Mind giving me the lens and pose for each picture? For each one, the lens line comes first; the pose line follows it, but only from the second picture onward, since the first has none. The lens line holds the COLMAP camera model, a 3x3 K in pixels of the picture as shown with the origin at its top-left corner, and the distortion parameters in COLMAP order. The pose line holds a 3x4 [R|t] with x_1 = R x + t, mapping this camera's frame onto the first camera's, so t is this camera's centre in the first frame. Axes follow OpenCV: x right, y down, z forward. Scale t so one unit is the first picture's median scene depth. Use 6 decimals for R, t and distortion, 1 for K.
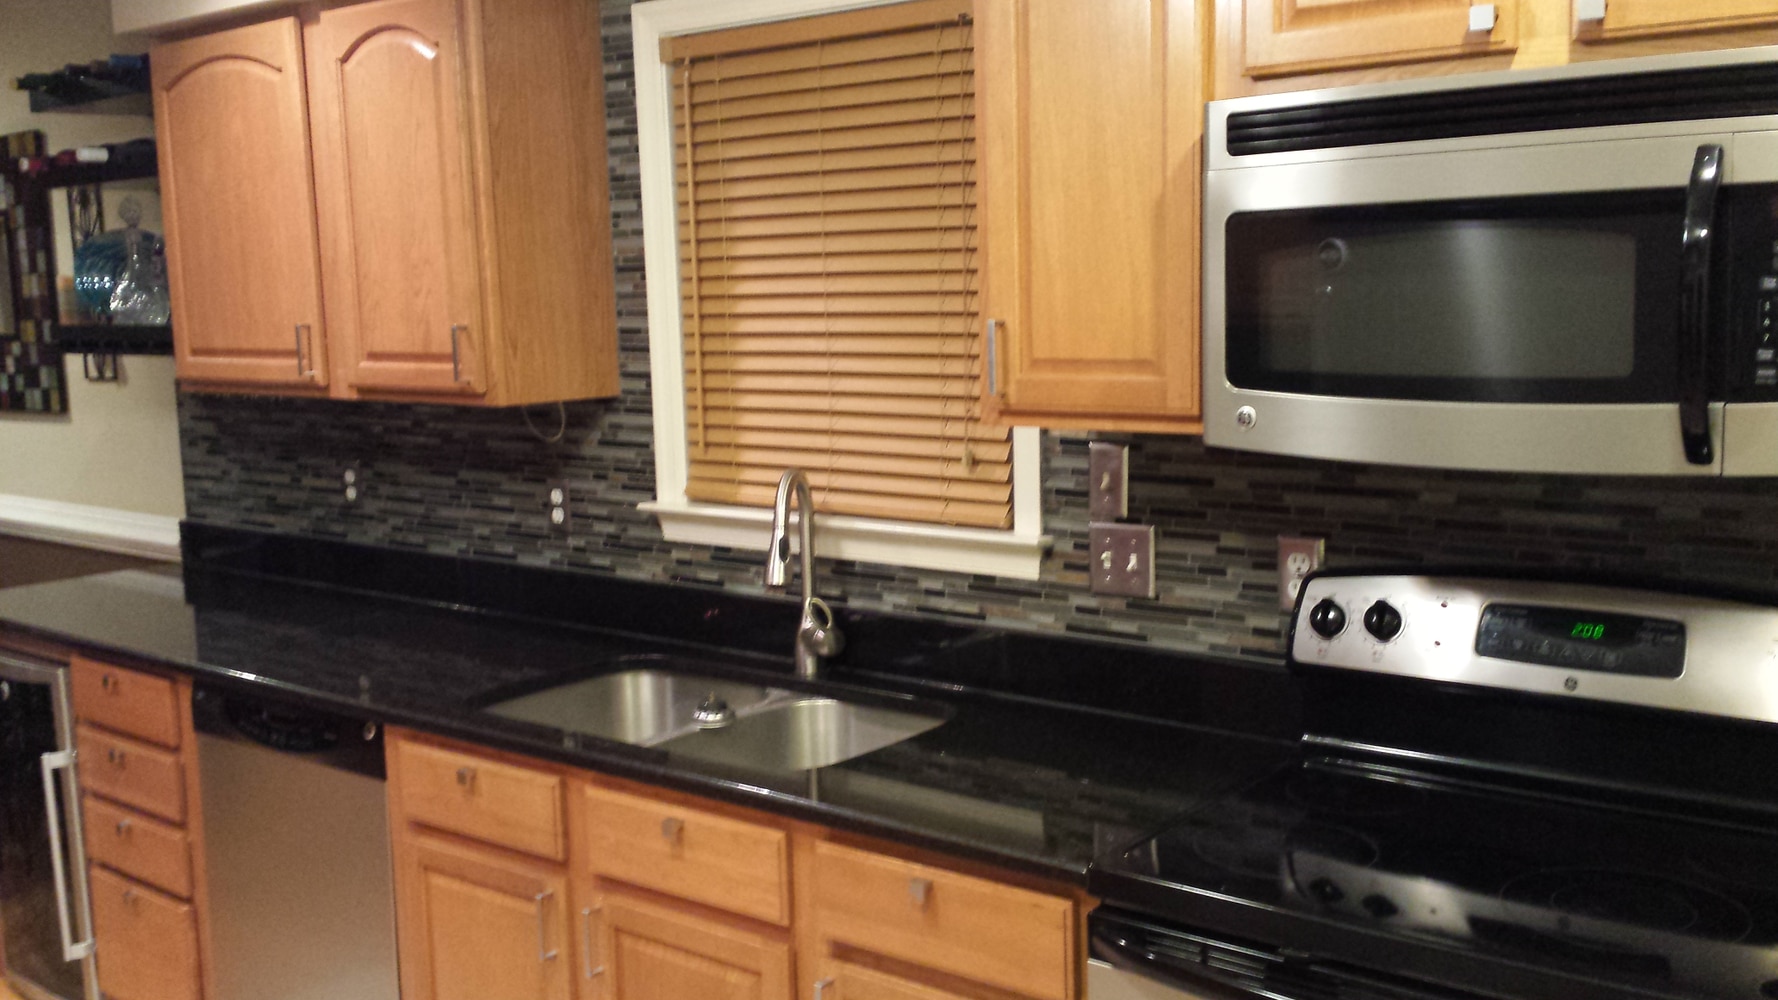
lens RADIAL K [[1650.8, 0, 889.0], [0, 1650.8, 500.0], [0, 0, 1]] dist [0.150895, -0.349020]
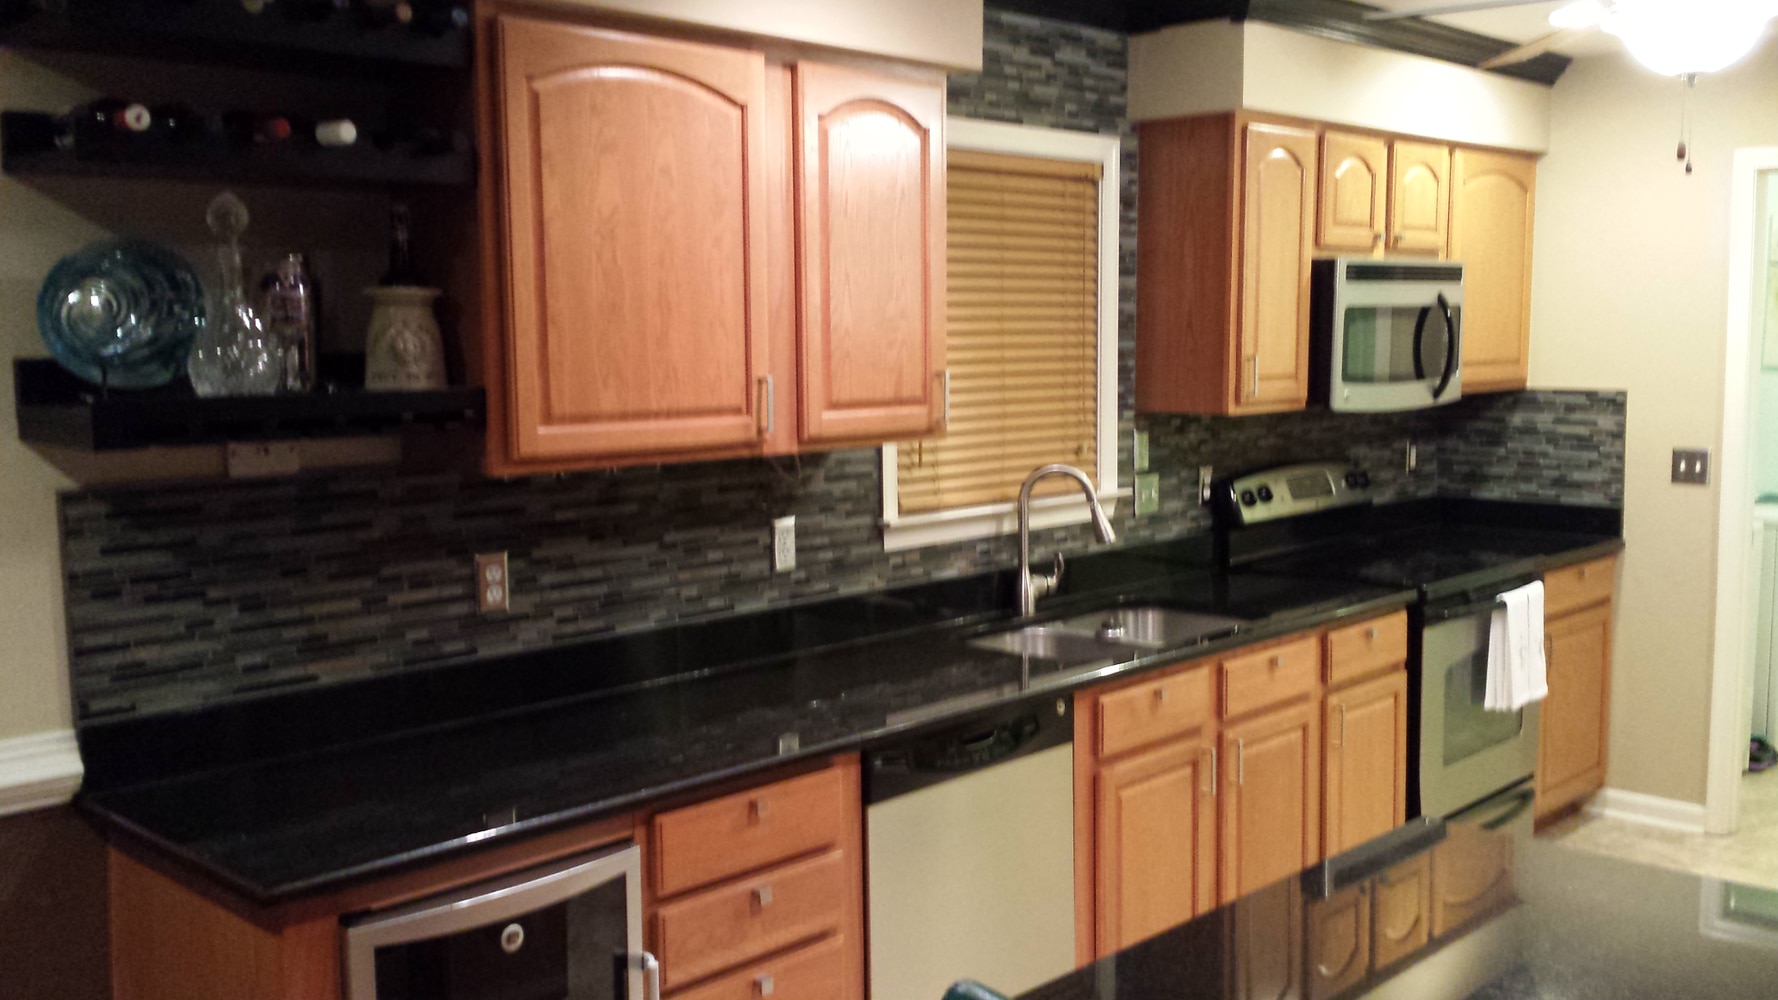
lens RADIAL K [[1650.8, 0, 889.0], [0, 1650.8, 500.0], [0, 0, 1]] dist [0.150895, -0.349020]
pose [[0.100397, -0.081029, 0.991643, -1.575689], [0.137076, 0.988300, 0.066878, -0.110081], [-0.985460, 0.129216, 0.110329, 1.030657]]
